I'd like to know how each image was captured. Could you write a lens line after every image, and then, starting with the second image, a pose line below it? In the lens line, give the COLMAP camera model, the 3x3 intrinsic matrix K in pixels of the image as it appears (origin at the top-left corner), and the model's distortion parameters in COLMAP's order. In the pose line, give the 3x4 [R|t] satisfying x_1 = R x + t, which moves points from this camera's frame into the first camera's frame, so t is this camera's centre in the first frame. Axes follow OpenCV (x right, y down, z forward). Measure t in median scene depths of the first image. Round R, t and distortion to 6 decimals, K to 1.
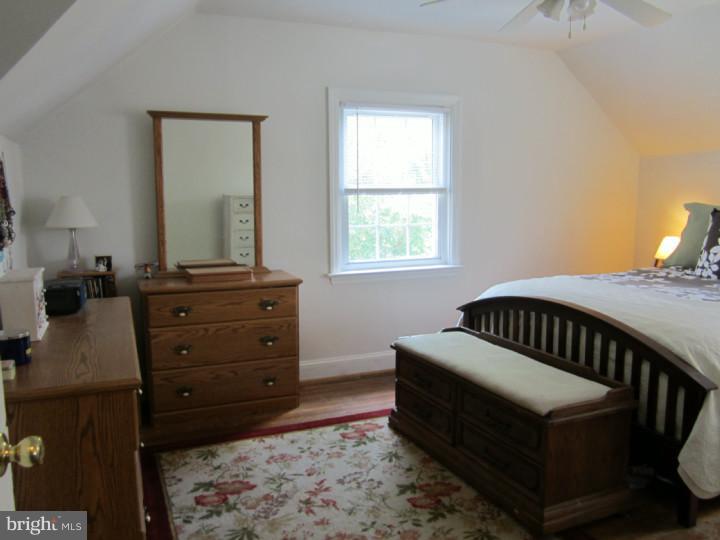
lens RADIAL K [[596.9, 0, 360.0], [0, 596.9, 270.0], [0, 0, 1]] dist [-0.046793, 0.015388]
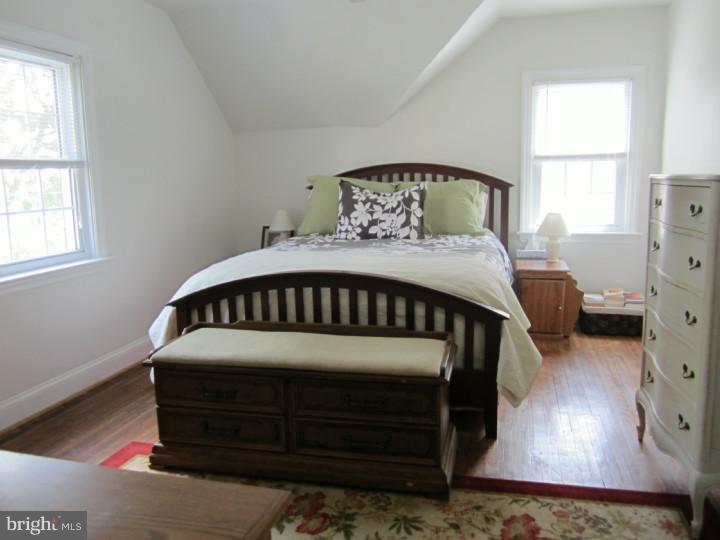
lens RADIAL K [[596.9, 0, 360.0], [0, 596.9, 270.0], [0, 0, 1]] dist [-0.046793, 0.015388]
pose [[0.601418, -0.128593, 0.788518, -0.319071], [0.116092, 0.990553, 0.072996, -0.011341], [-0.790455, 0.047639, 0.610665, 0.290832]]
